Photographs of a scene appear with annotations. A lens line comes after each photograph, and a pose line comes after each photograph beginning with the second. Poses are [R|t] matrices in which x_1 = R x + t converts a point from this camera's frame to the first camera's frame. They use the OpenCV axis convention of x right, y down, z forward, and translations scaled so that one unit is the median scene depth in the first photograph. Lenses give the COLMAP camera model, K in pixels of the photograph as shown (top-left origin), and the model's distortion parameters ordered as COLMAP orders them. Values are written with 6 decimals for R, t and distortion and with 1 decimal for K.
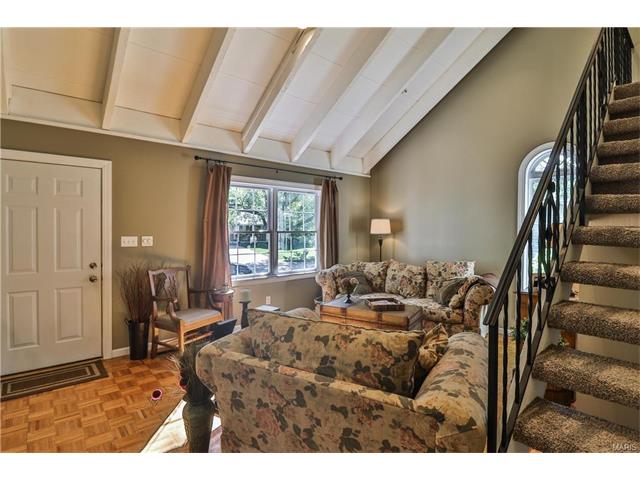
lens RADIAL K [[341.2, 0, 323.9], [0, 341.2, 232.7], [0, 0, 1]] dist [0.004635, -0.013846]
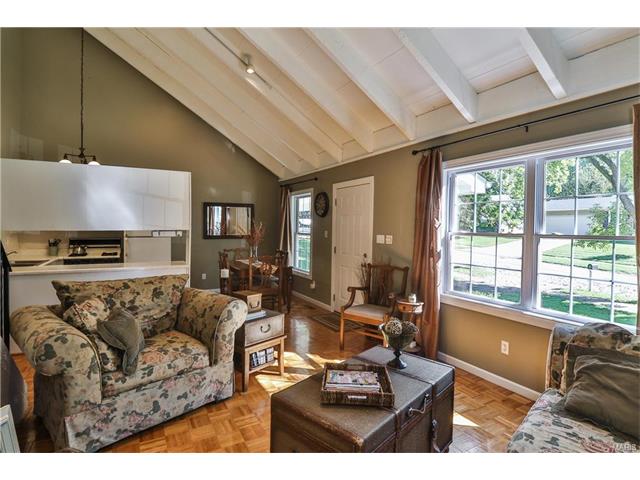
lens RADIAL K [[341.2, 0, 323.9], [0, 341.2, 232.7], [0, 0, 1]] dist [0.004635, -0.013846]
pose [[-0.192510, 0.001320, -0.981294, 0.529118], [-0.031972, 0.999460, 0.007617, 0.000582], [0.980774, 0.032841, -0.192364, 0.834624]]
